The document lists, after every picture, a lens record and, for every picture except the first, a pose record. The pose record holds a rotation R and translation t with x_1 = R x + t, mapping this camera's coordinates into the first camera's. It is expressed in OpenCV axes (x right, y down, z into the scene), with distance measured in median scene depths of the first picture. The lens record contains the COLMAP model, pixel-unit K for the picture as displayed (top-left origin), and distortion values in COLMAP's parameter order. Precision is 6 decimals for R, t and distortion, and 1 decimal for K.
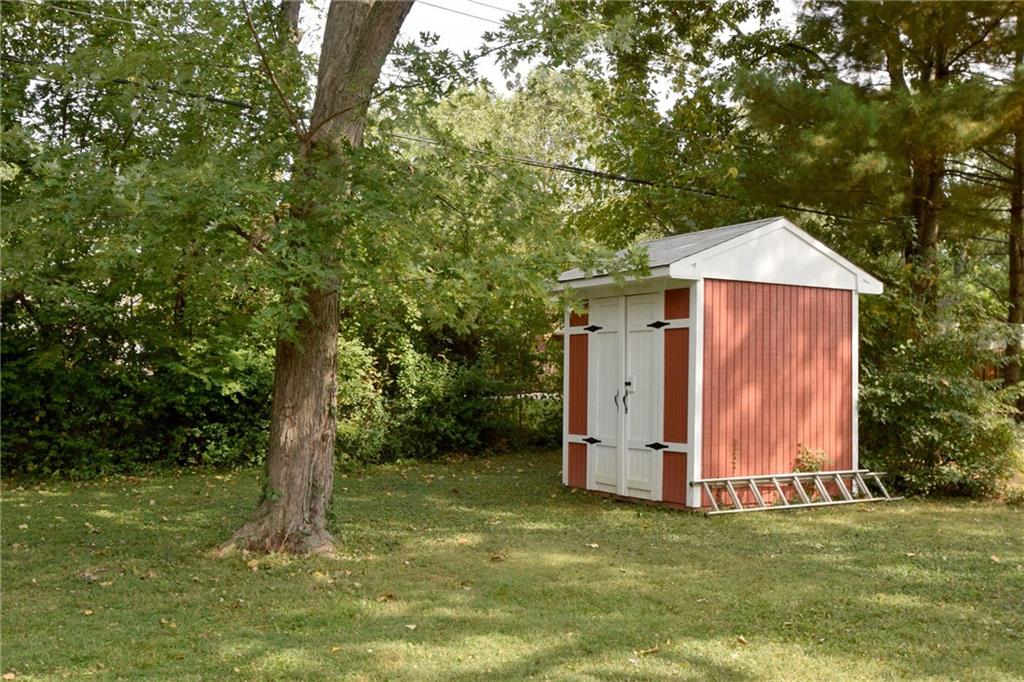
lens RADIAL K [[1054.7, 0, 512.0], [0, 1054.7, 341.0], [0, 0, 1]] dist [-0.096803, 0.001756]
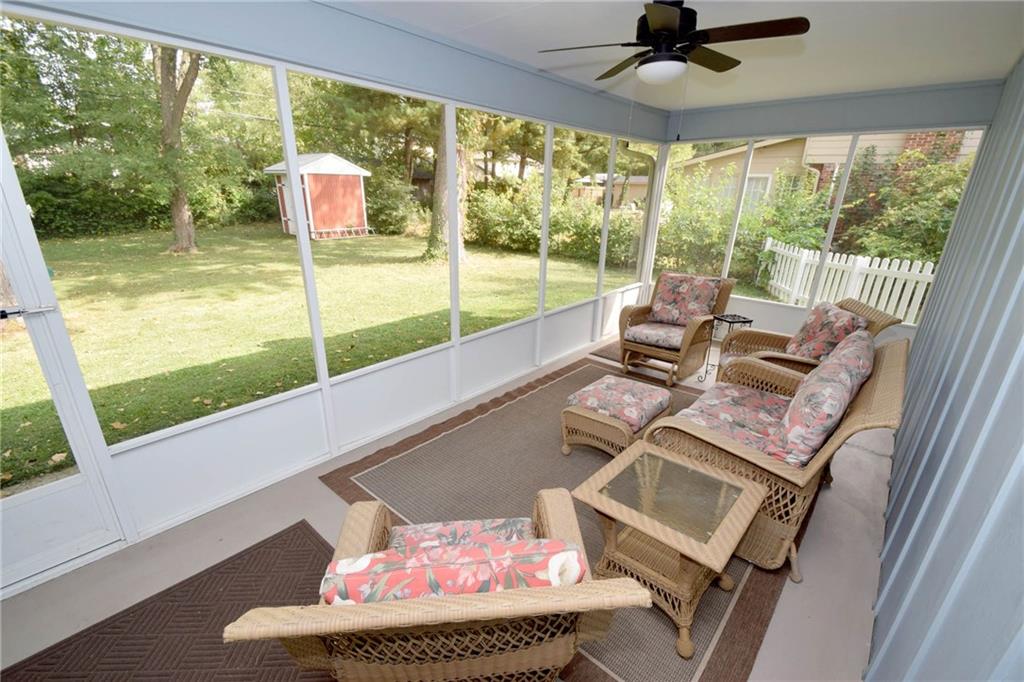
lens RADIAL K [[458.9, 0, 511.5], [0, 458.9, 369.4], [0, 0, 1]] dist [-0.002056, -0.000355]
pose [[0.950730, -0.106442, 0.291173, 0.296551], [-0.025867, 0.908700, 0.416648, -0.111002], [-0.308938, -0.403652, 0.861175, -0.773965]]
